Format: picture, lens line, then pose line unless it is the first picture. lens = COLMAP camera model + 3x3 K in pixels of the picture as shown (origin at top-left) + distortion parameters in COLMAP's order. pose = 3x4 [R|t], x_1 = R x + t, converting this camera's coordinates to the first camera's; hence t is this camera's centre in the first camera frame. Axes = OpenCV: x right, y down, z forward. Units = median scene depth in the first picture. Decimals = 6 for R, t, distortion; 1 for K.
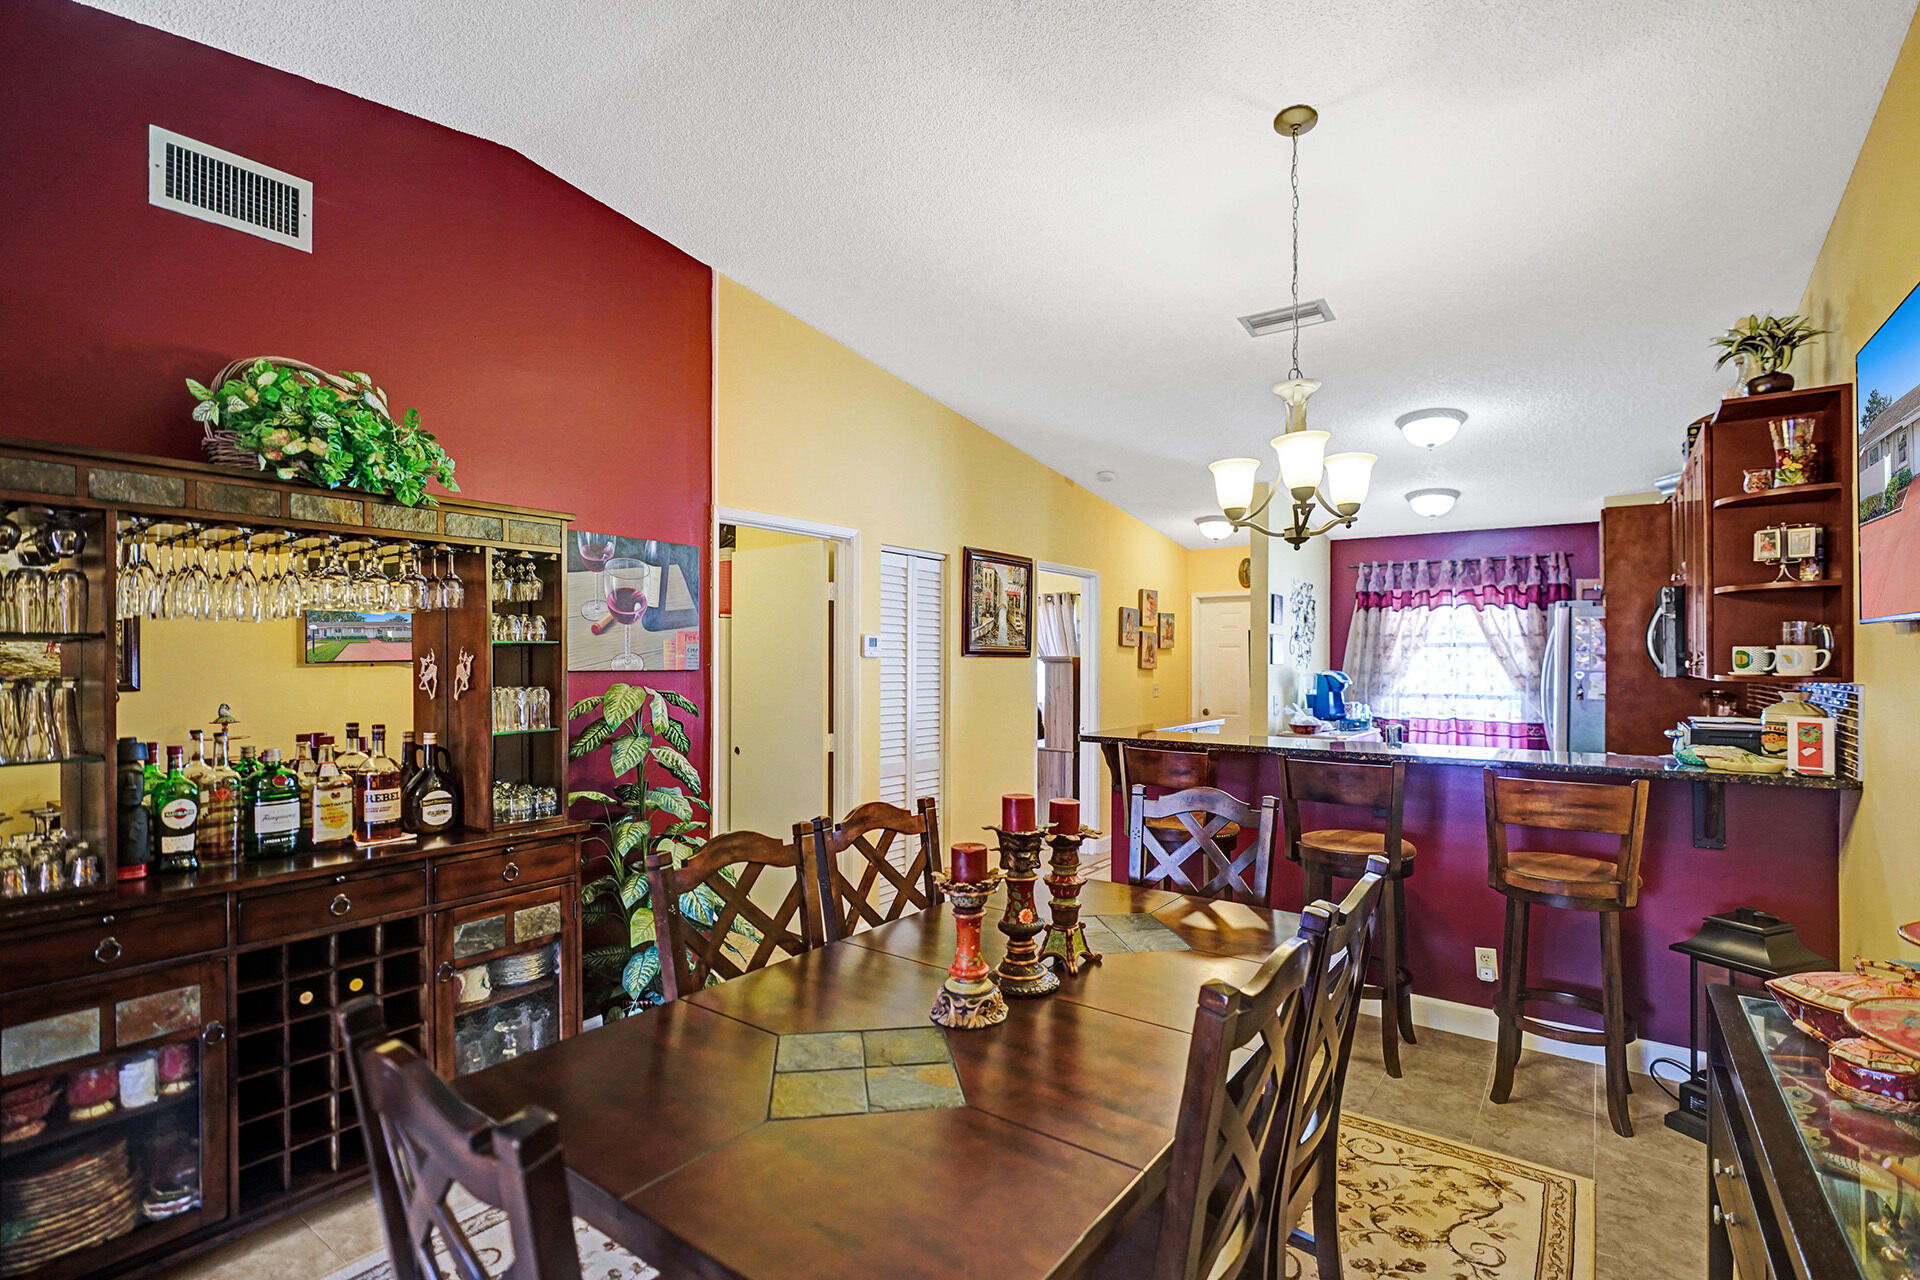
lens RADIAL K [[892.8, 0, 956.6], [0, 892.8, 653.5], [0, 0, 1]] dist [-0.007669, 0.000691]
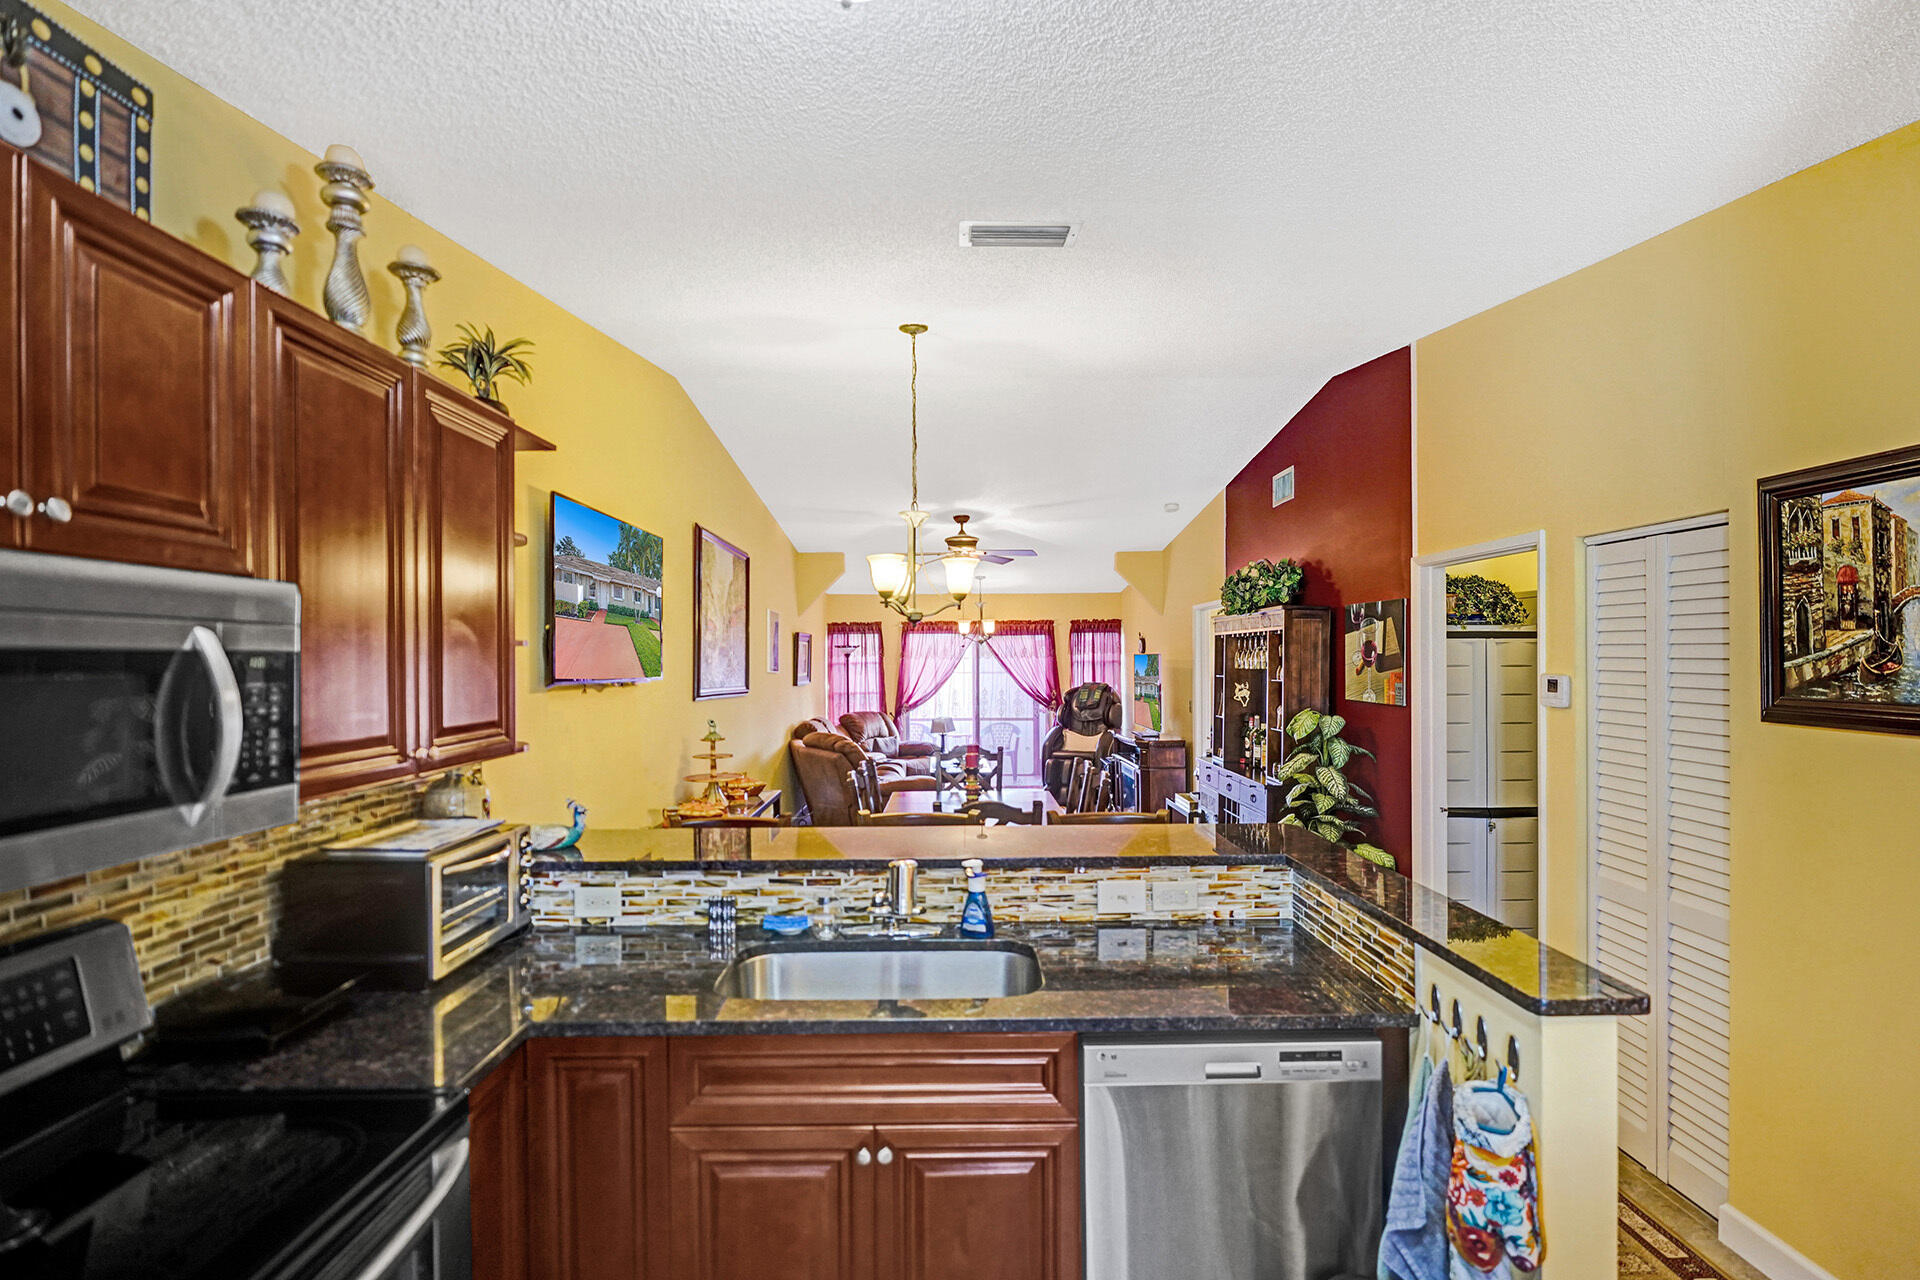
lens RADIAL K [[886.0, 0, 965.1], [0, 886.0, 658.3], [0, 0, 1]] dist [-0.009756, 0.000007]
pose [[-0.796807, 0.002000, -0.604230, 0.960756], [0.005548, 0.999977, -0.004007, -0.046689], [0.604208, -0.006545, -0.796800, 1.773540]]
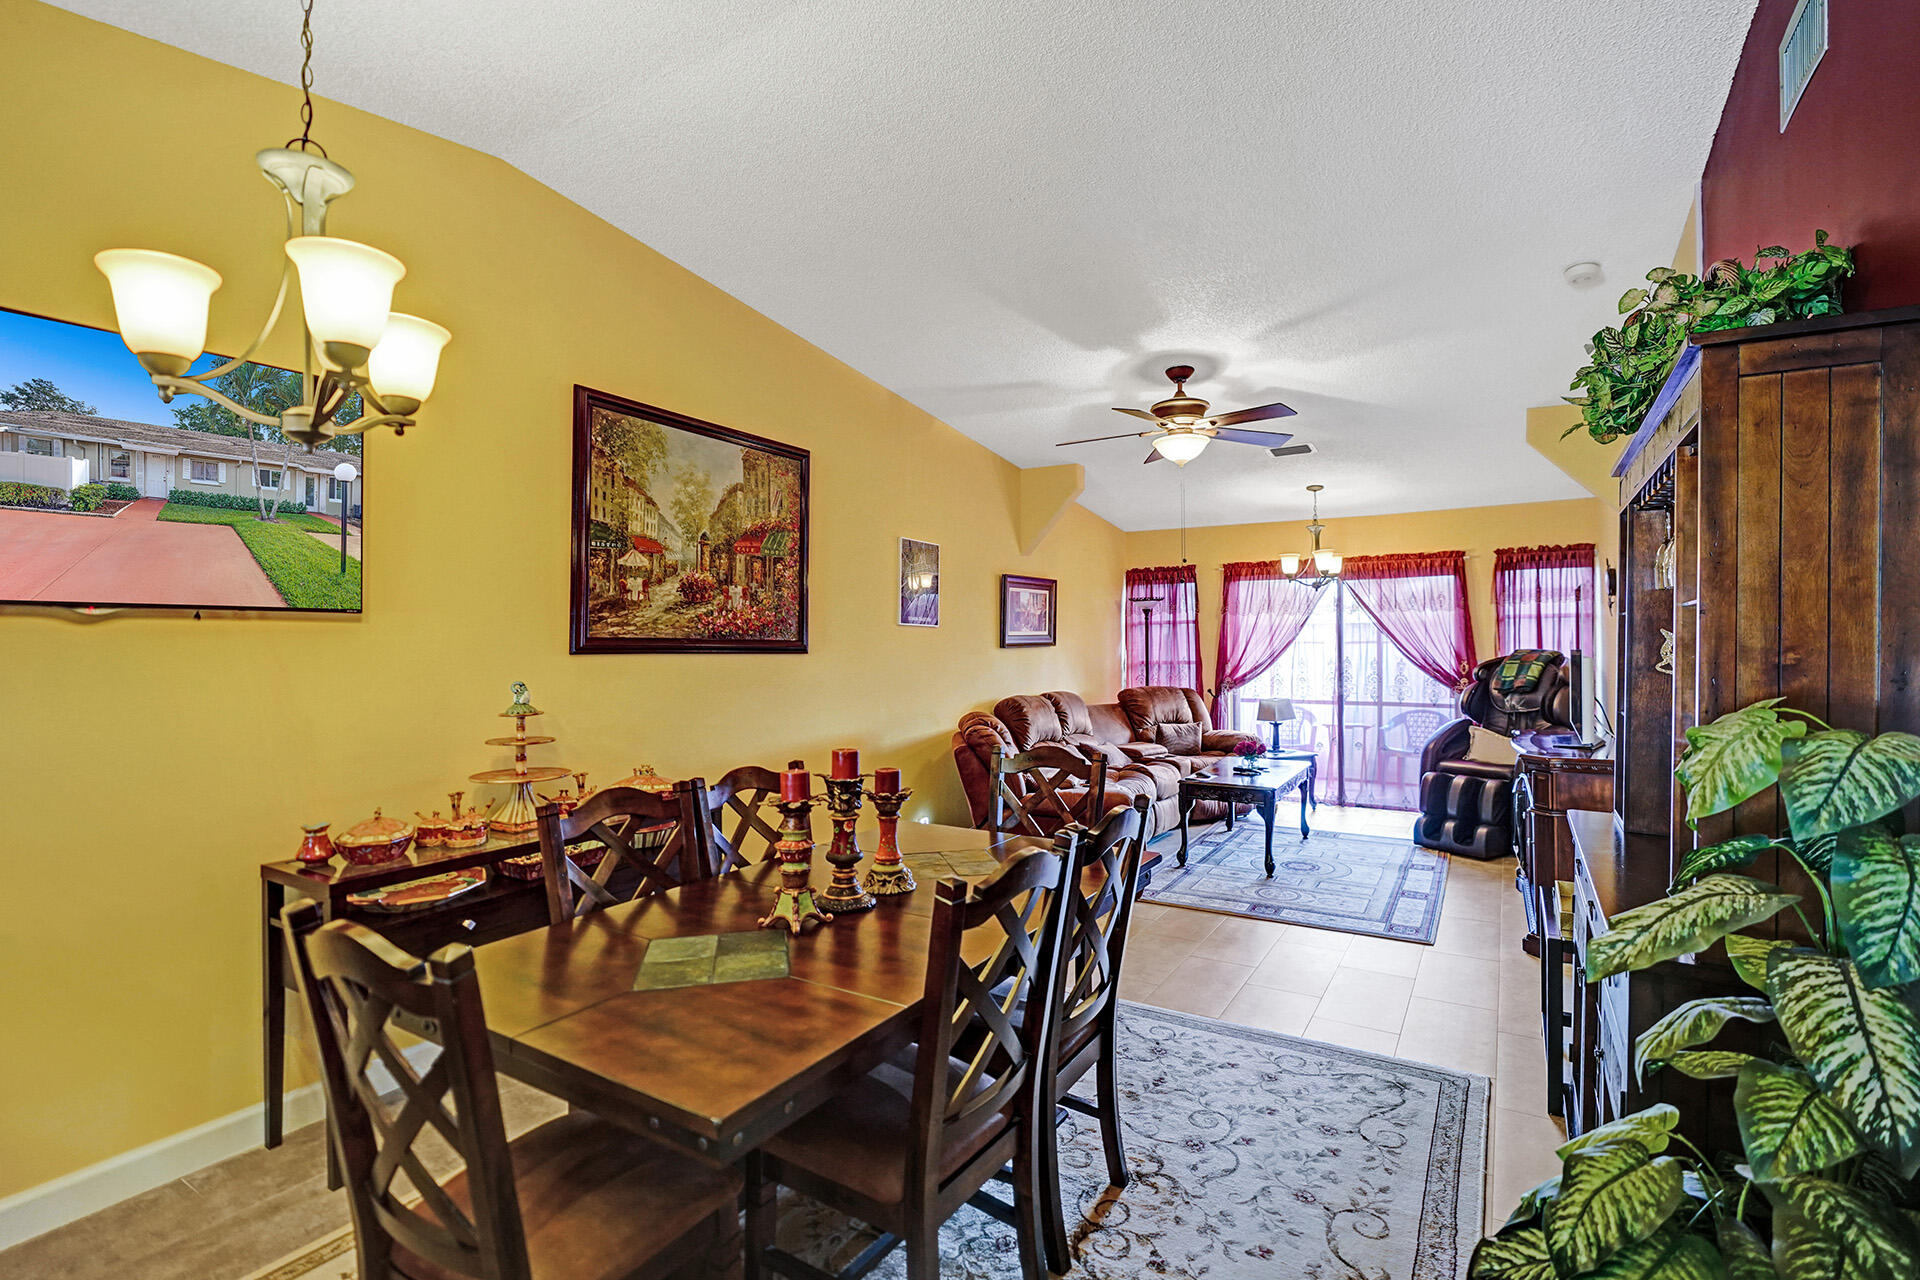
lens RADIAL K [[883.3, 0, 957.2], [0, 883.3, 634.4], [0, 0, 1]] dist [-0.022735, -0.000026]
pose [[-0.997471, 0.005633, -0.070845, 0.001402], [0.006167, 0.999954, -0.007325, 0.006518], [0.070801, -0.007743, -0.997460, 1.292969]]
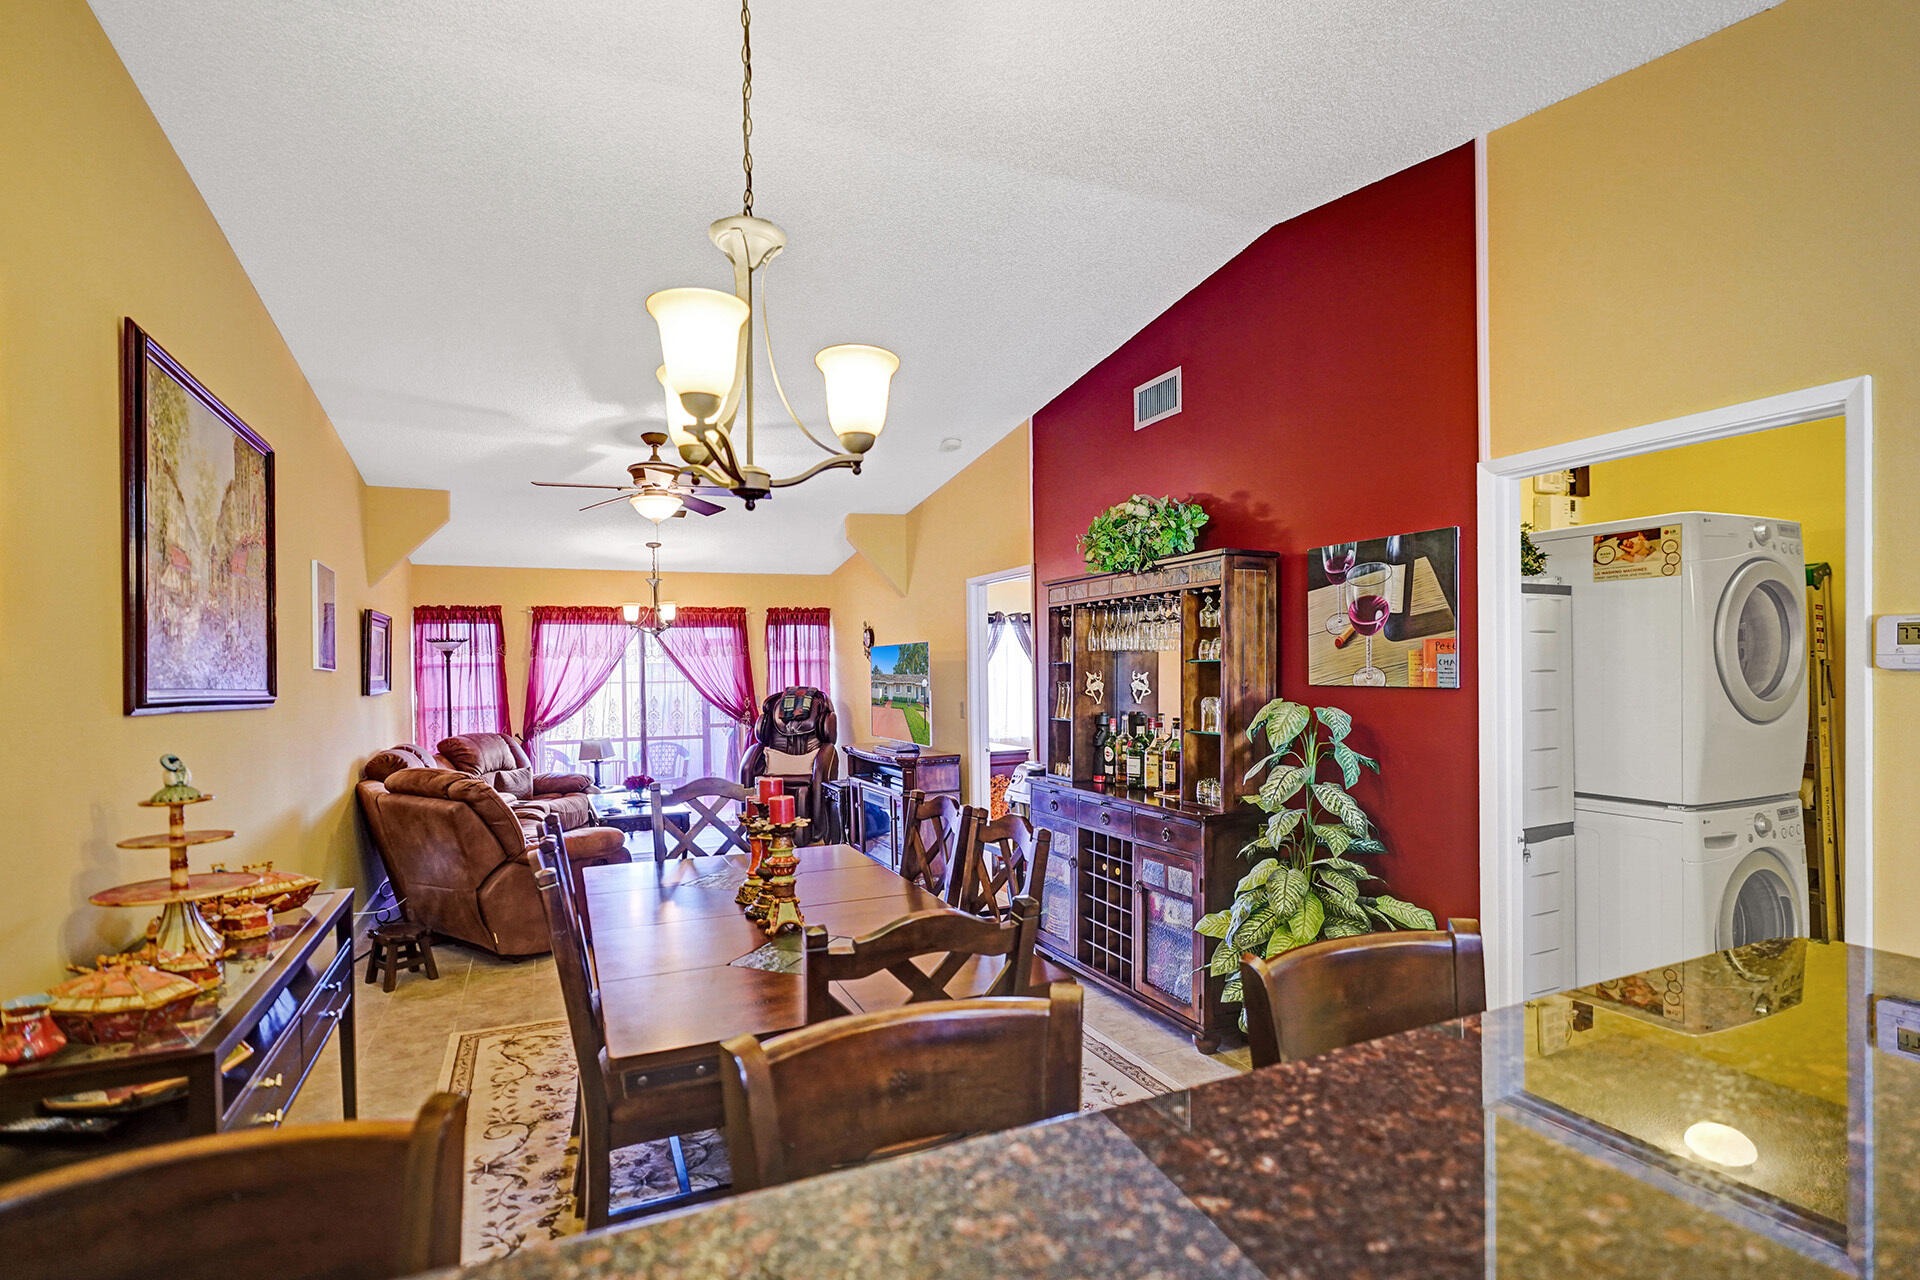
lens RADIAL K [[910.2, 0, 944.5], [0, 910.2, 676.7], [0, 0, 1]] dist [-0.008051, 0.000127]
pose [[-0.503517, 0.013294, -0.863883, 0.685309], [0.017110, 0.999839, 0.005414, -0.003112], [0.863816, -0.012055, -0.503663, 1.146149]]
